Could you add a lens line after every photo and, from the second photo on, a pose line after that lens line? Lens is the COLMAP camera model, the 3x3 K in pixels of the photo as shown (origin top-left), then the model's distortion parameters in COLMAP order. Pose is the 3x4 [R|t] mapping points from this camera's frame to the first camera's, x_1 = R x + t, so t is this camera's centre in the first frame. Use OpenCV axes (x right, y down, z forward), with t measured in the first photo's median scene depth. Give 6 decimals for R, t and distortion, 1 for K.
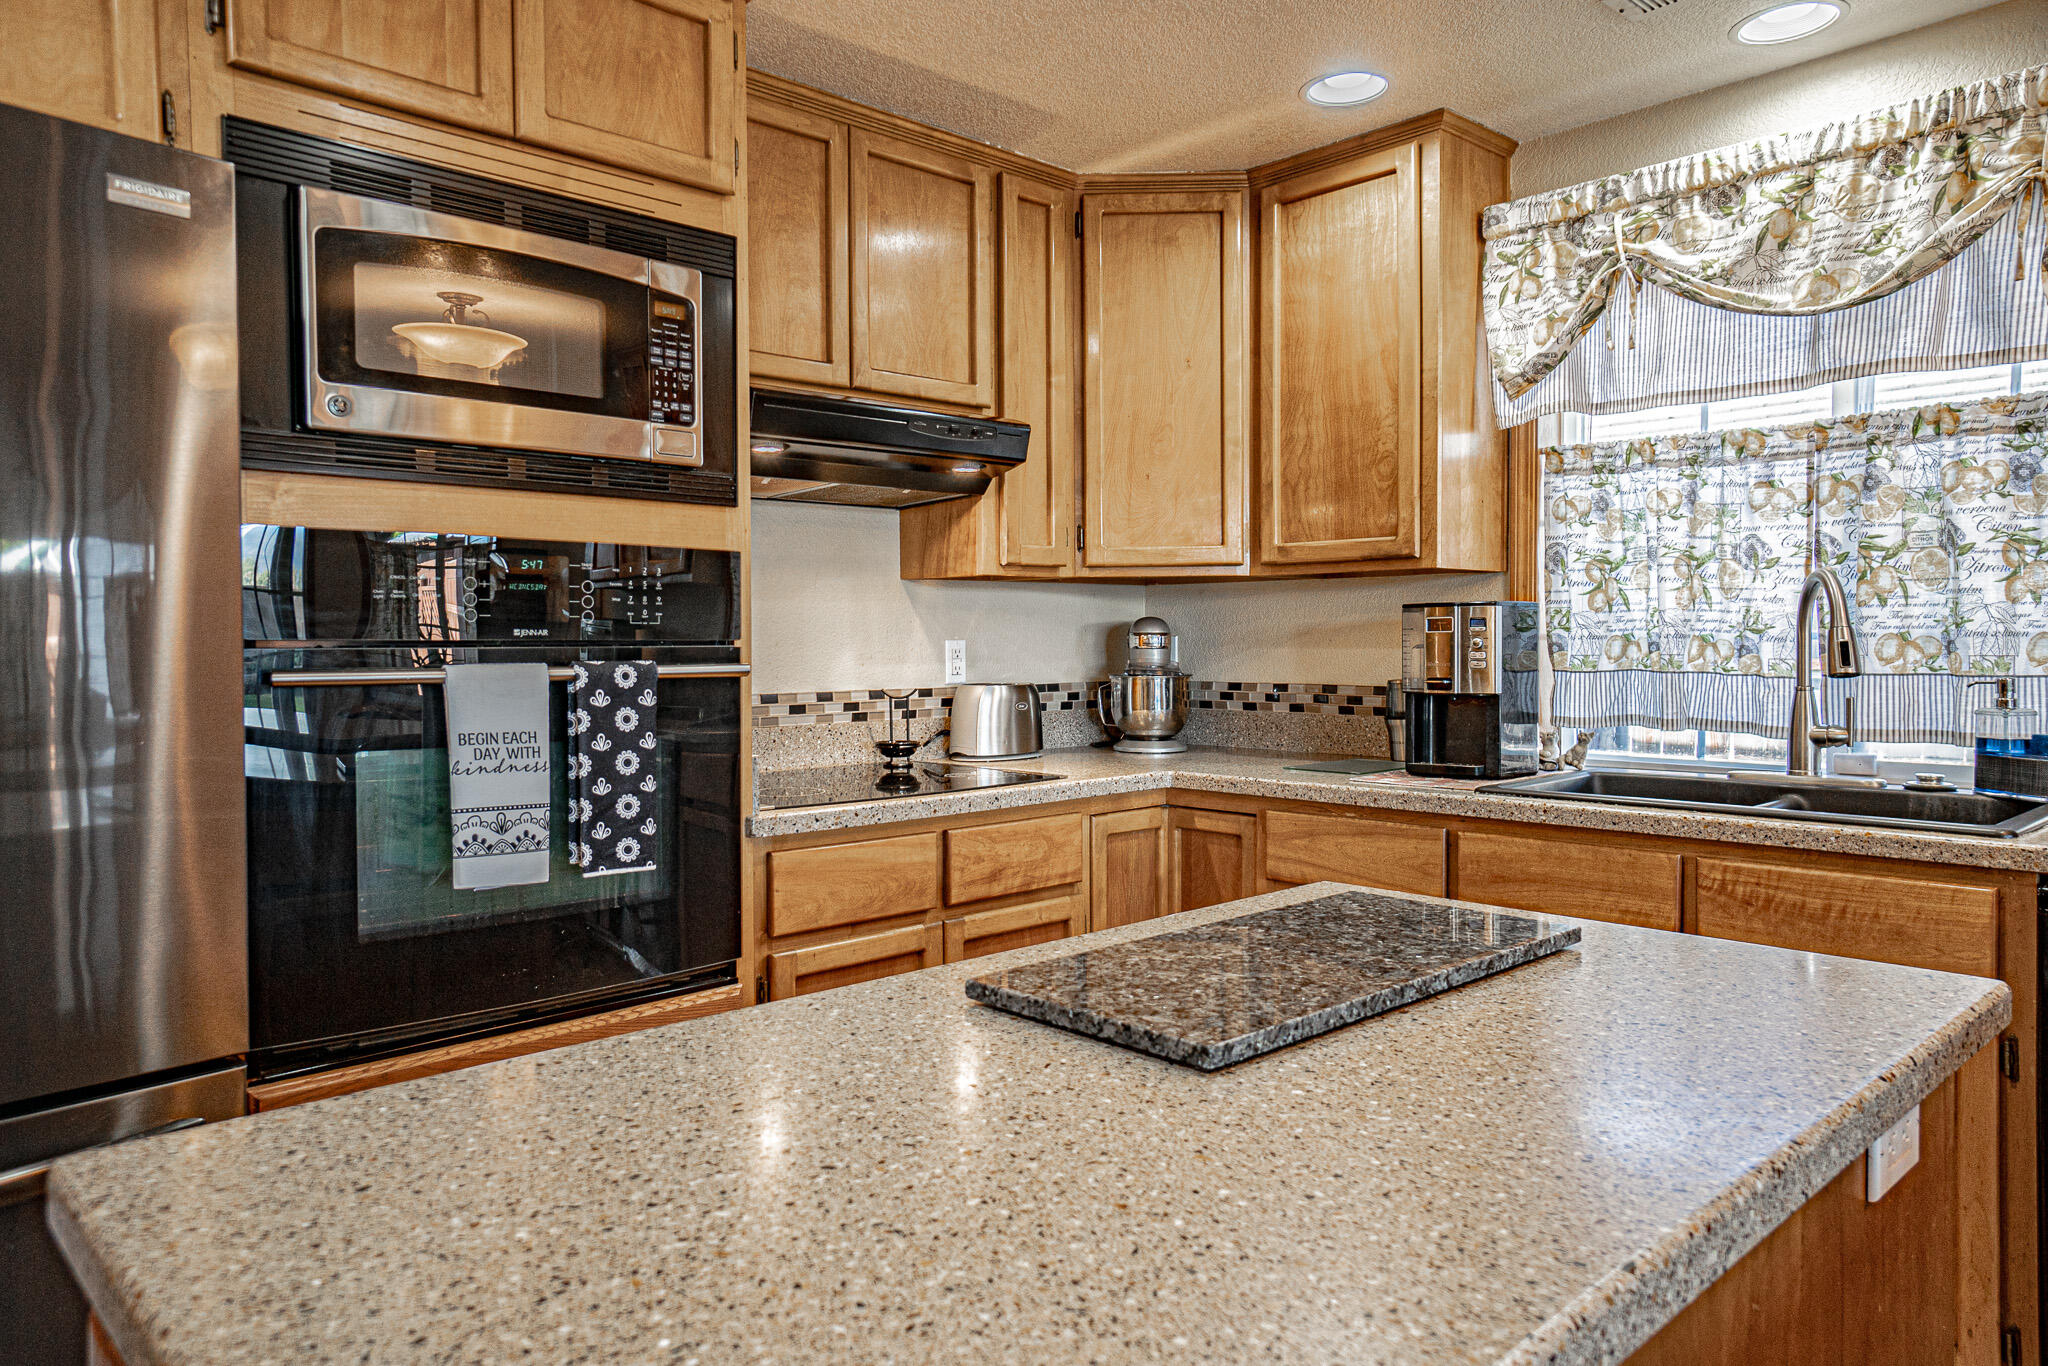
lens RADIAL K [[1351.0, 0, 1024.0], [0, 1351.0, 683.0], [0, 0, 1]] dist [-0.001358, 0.029397]
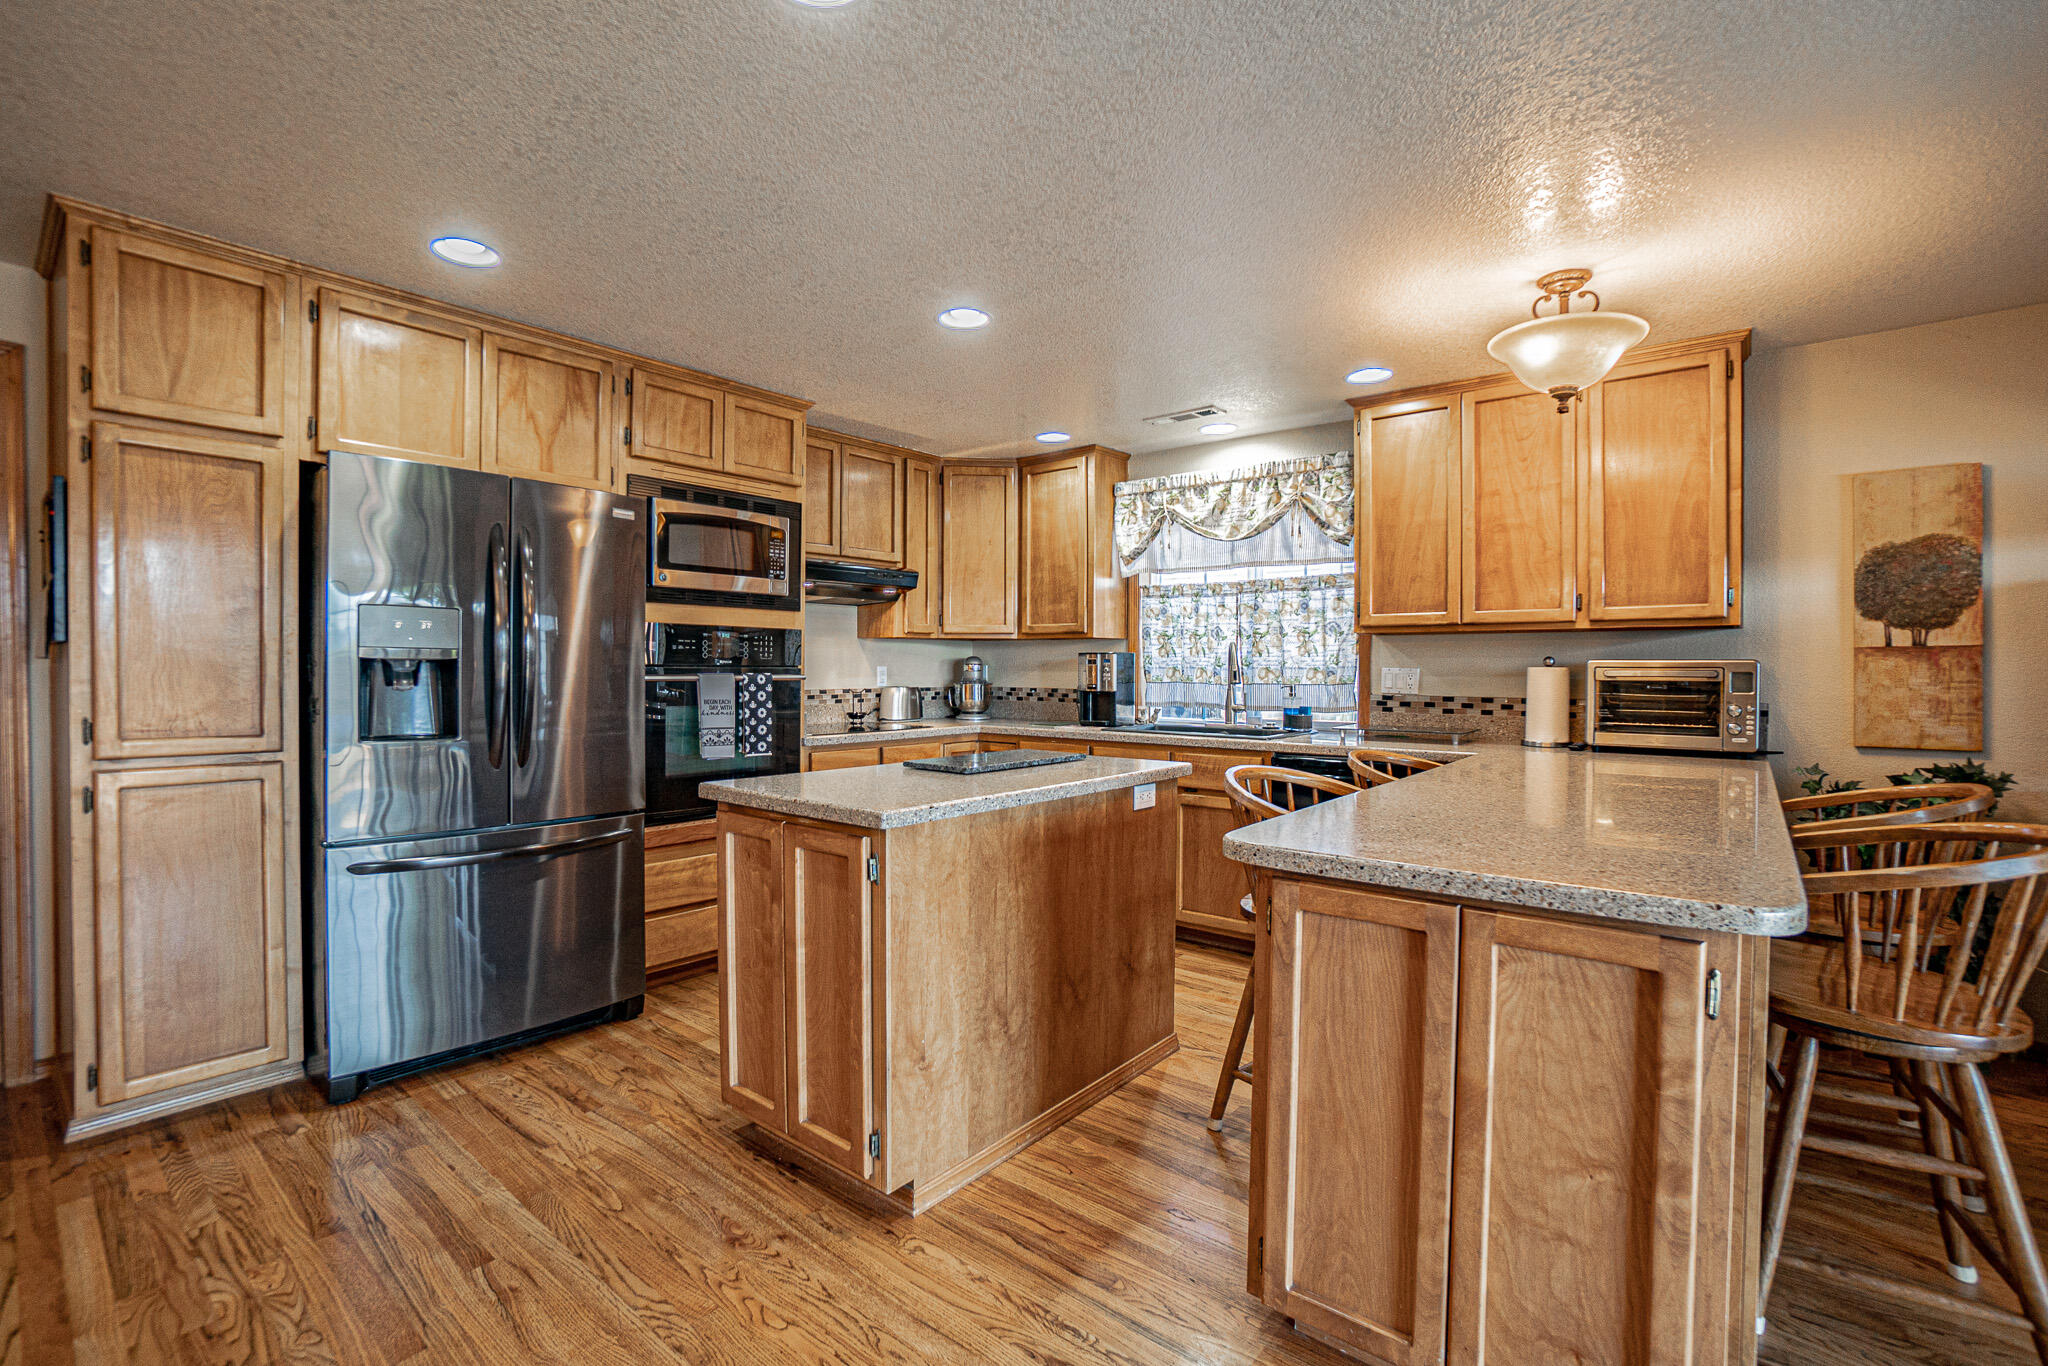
lens RADIAL K [[903.6, 0, 1012.8], [0, 903.6, 682.2], [0, 0, 1]] dist [-0.066336, 0.023802]
pose [[0.993296, 0.007700, 0.115346, -0.012135], [-0.005960, 0.999863, -0.015417, 0.017386], [-0.115449, 0.014626, 0.993206, -0.544426]]
